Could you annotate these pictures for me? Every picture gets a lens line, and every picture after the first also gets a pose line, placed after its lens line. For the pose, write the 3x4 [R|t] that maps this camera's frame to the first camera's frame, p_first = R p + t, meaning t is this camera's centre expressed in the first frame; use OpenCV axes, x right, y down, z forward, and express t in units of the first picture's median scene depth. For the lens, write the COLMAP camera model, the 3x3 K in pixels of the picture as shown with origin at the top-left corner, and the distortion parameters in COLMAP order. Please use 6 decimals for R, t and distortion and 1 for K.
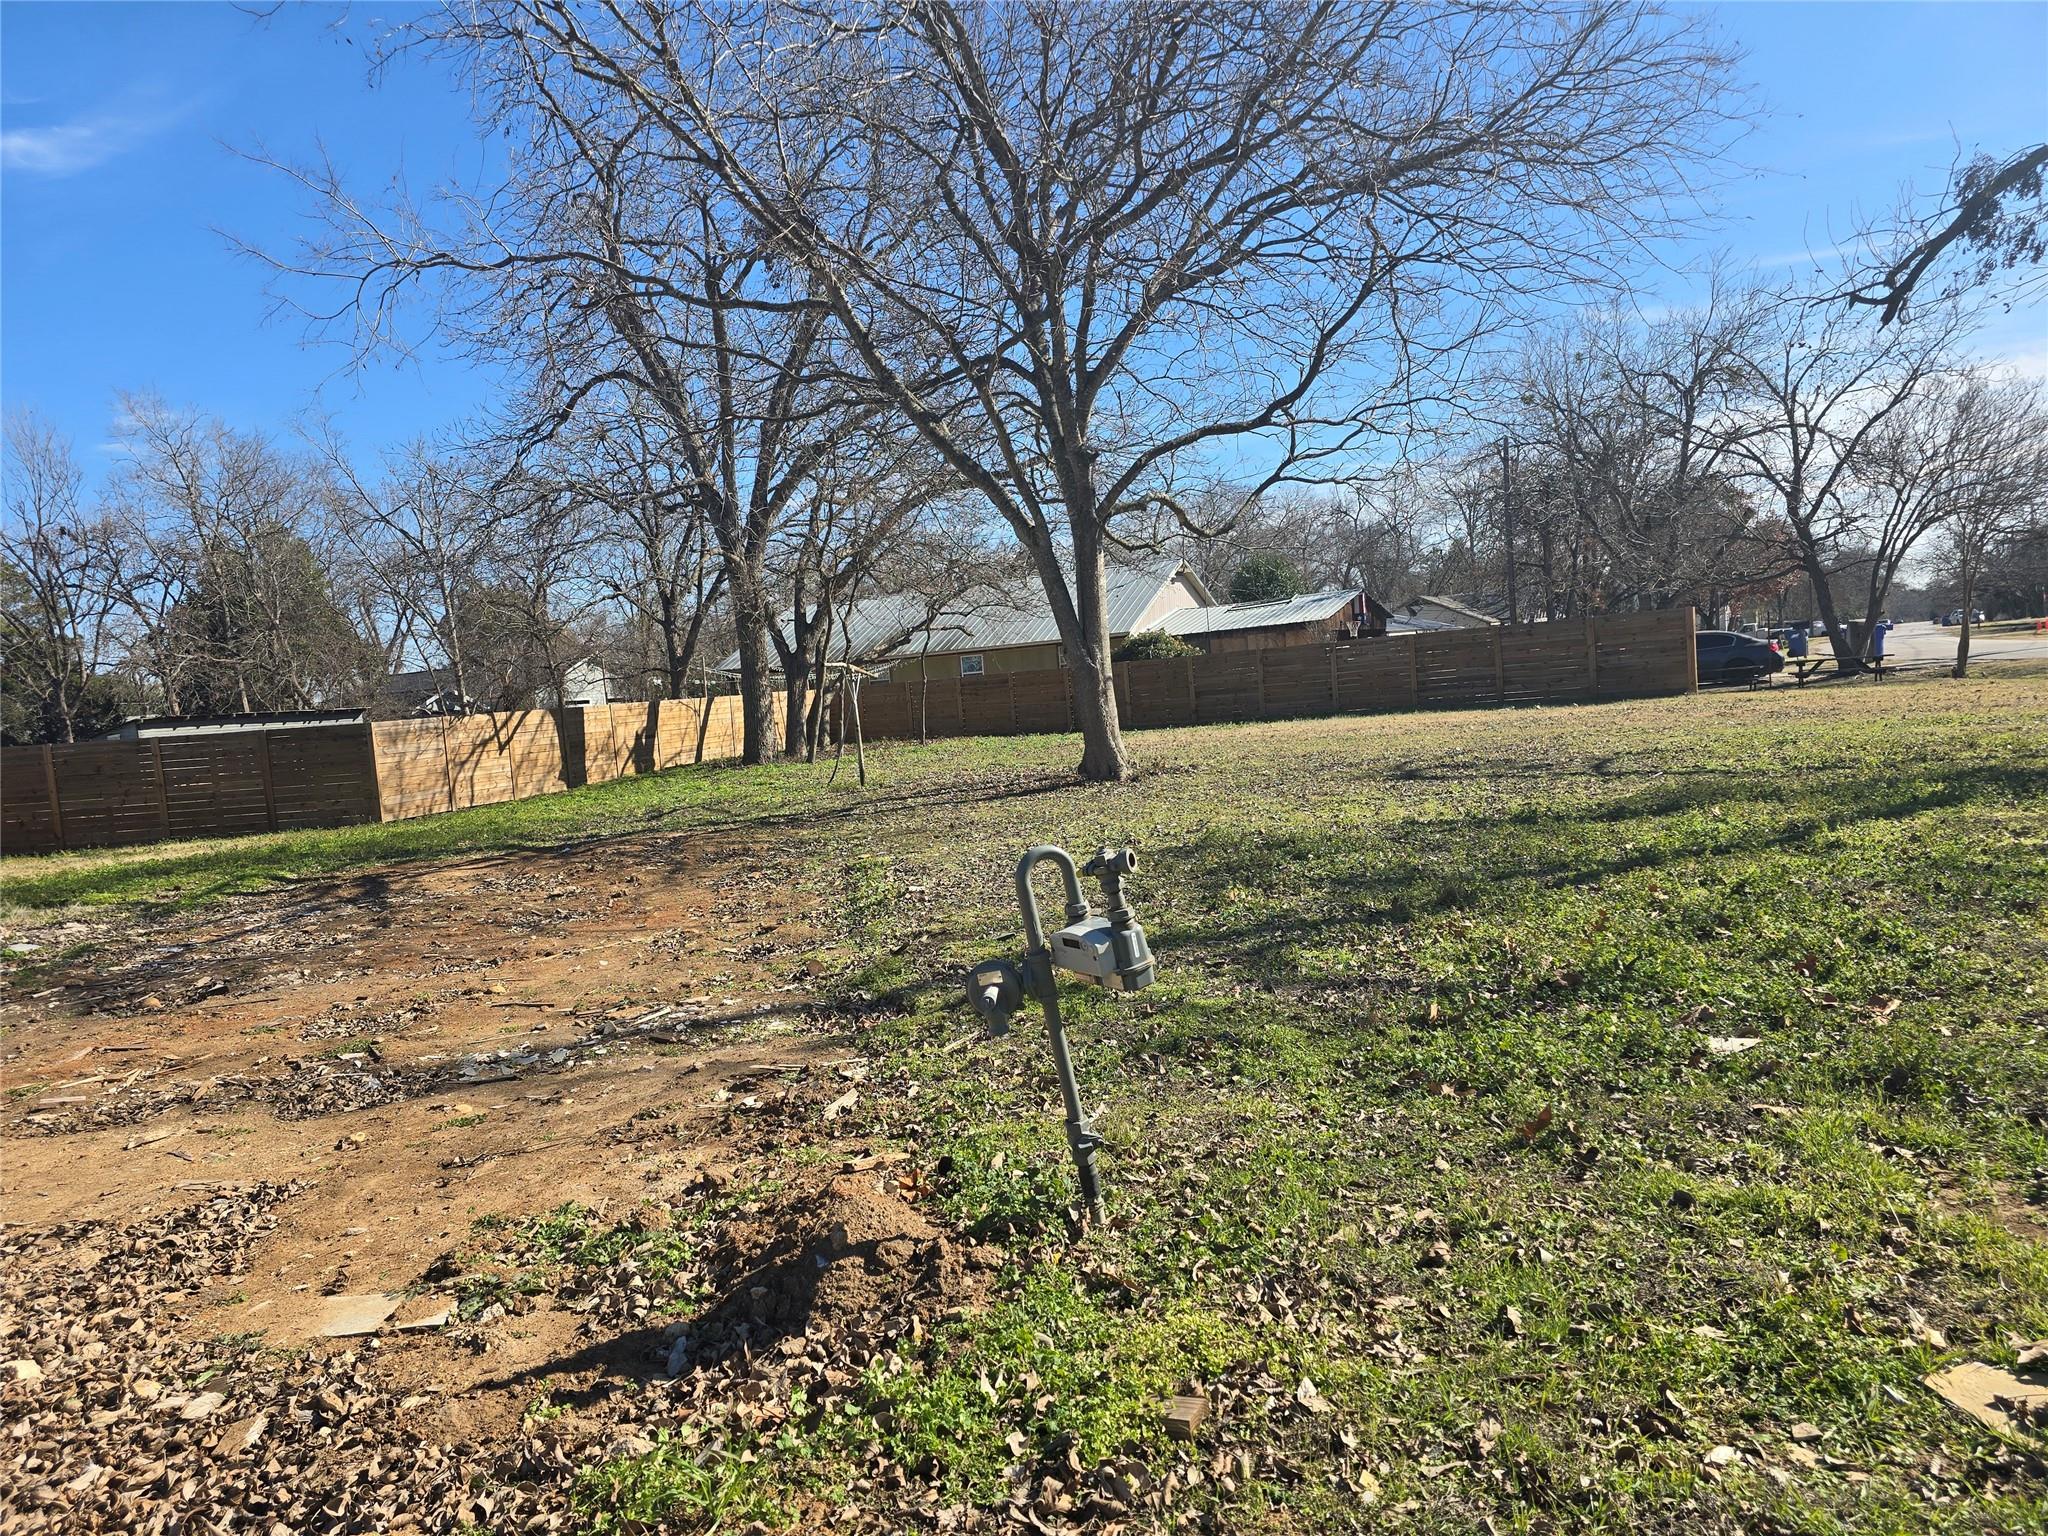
lens RADIAL K [[1379.4, 0, 992.2], [0, 1379.4, 775.6], [0, 0, 1]] dist [0.066601, -0.061413]
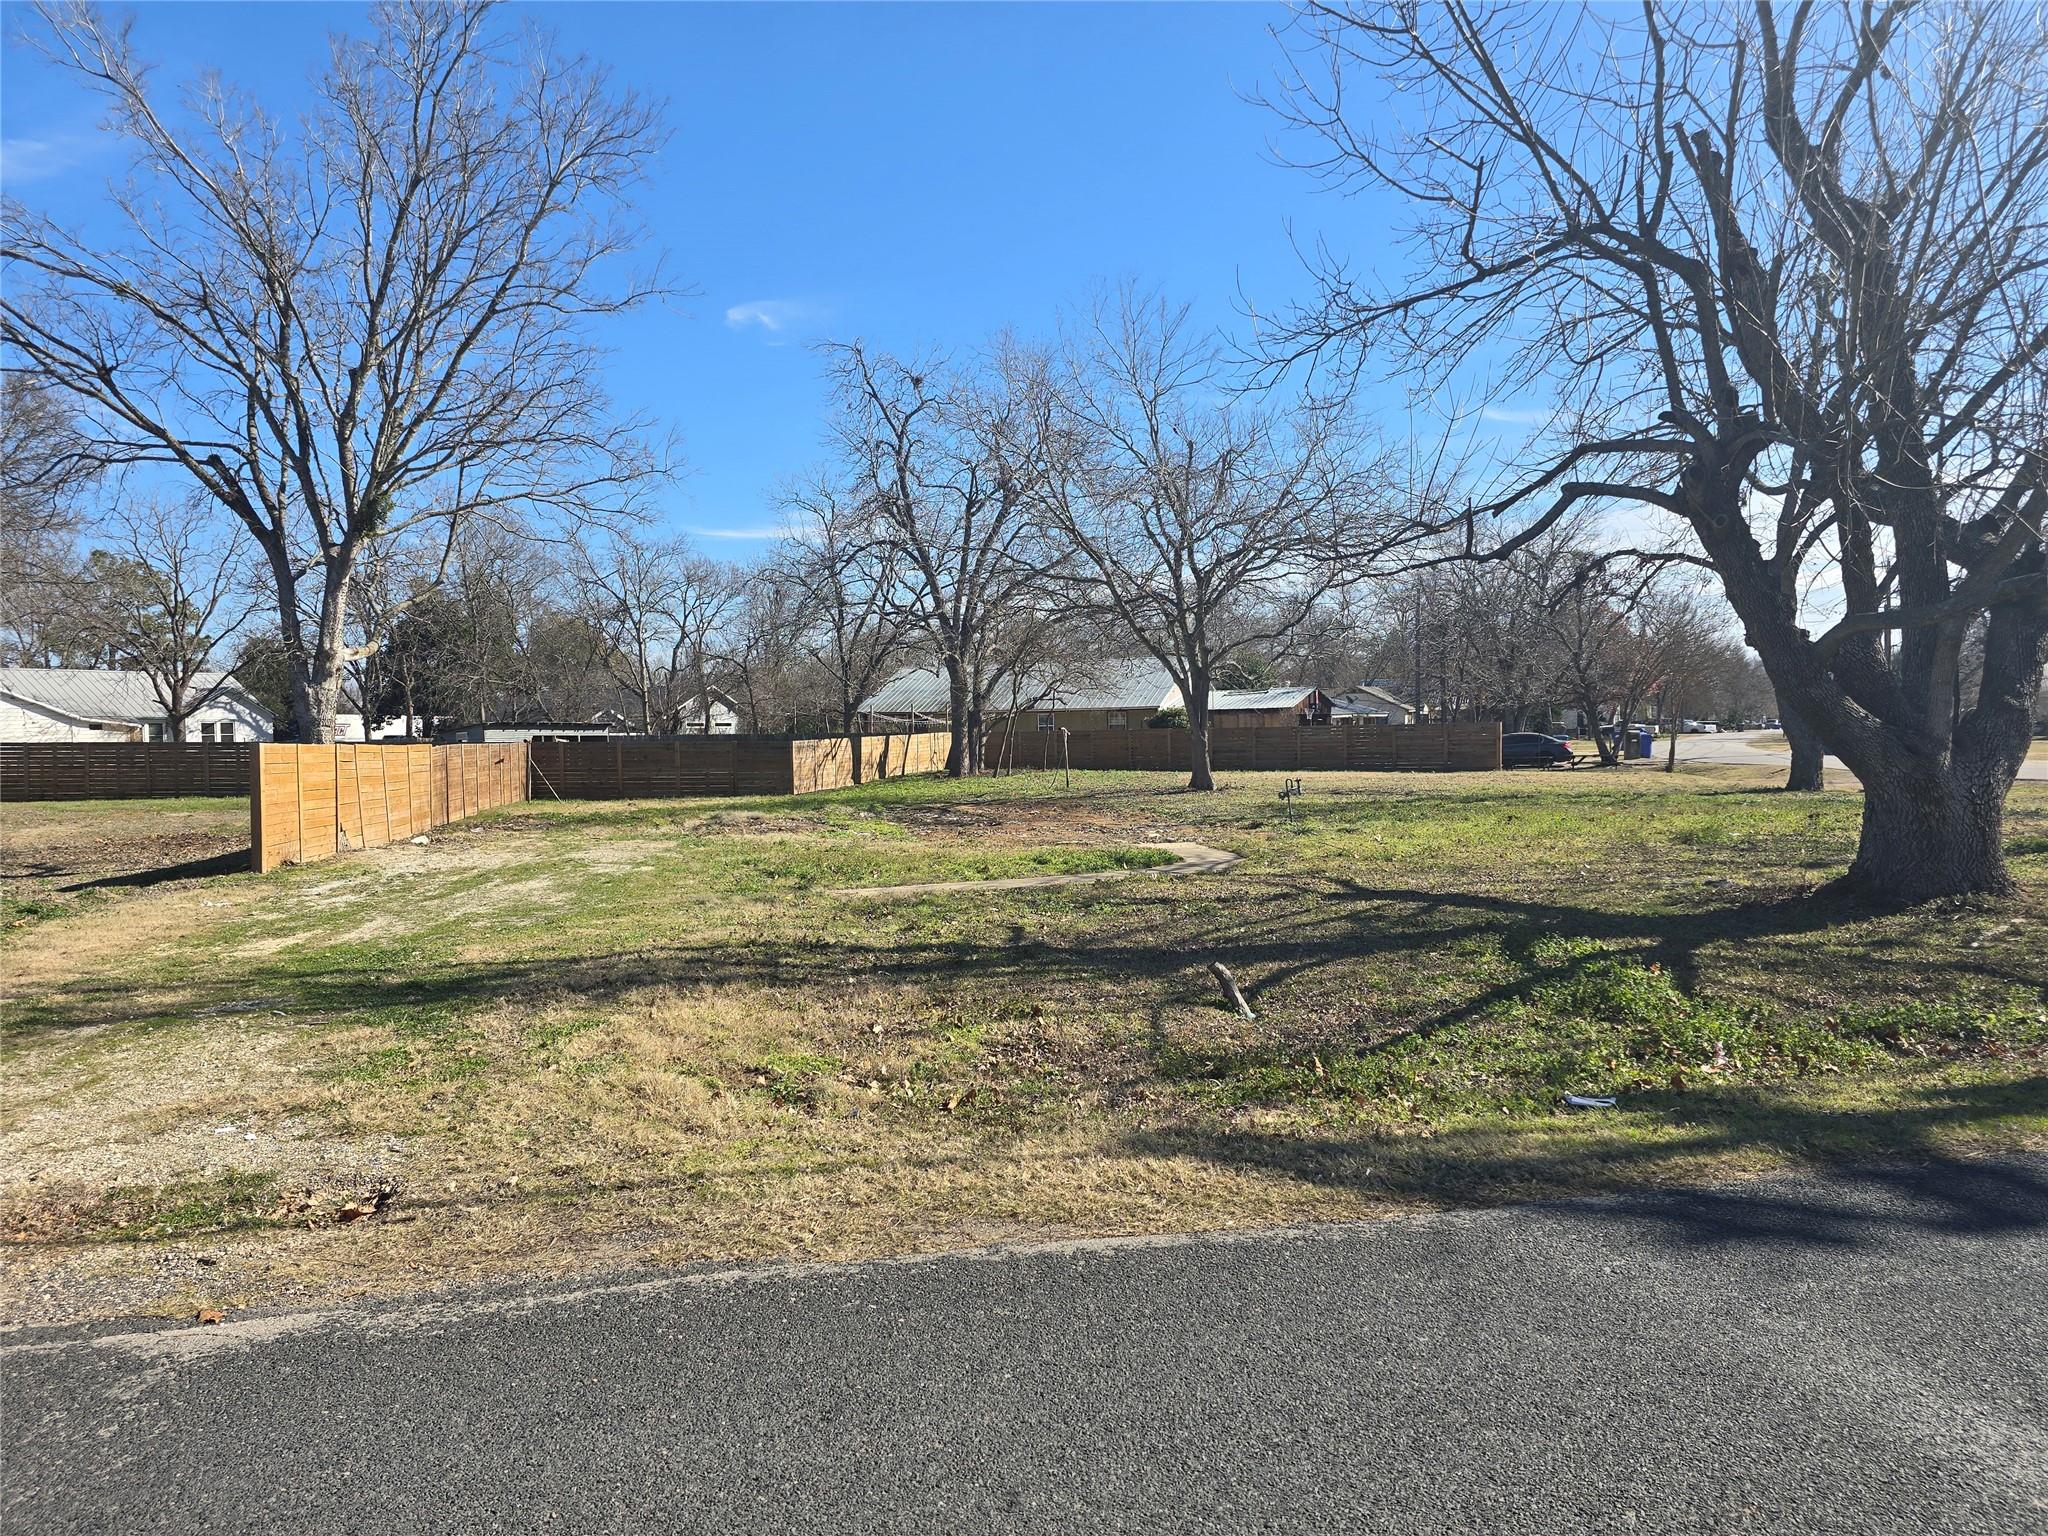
lens RADIAL K [[1379.4, 0, 997.4], [0, 1379.4, 779.2], [0, 0, 1]] dist [0.066601, -0.061413]
pose [[0.997107, 0.062161, 0.043738, -0.176520], [-0.061006, 0.997765, -0.027269, 0.033285], [-0.045335, 0.024522, 0.998671, -0.616794]]
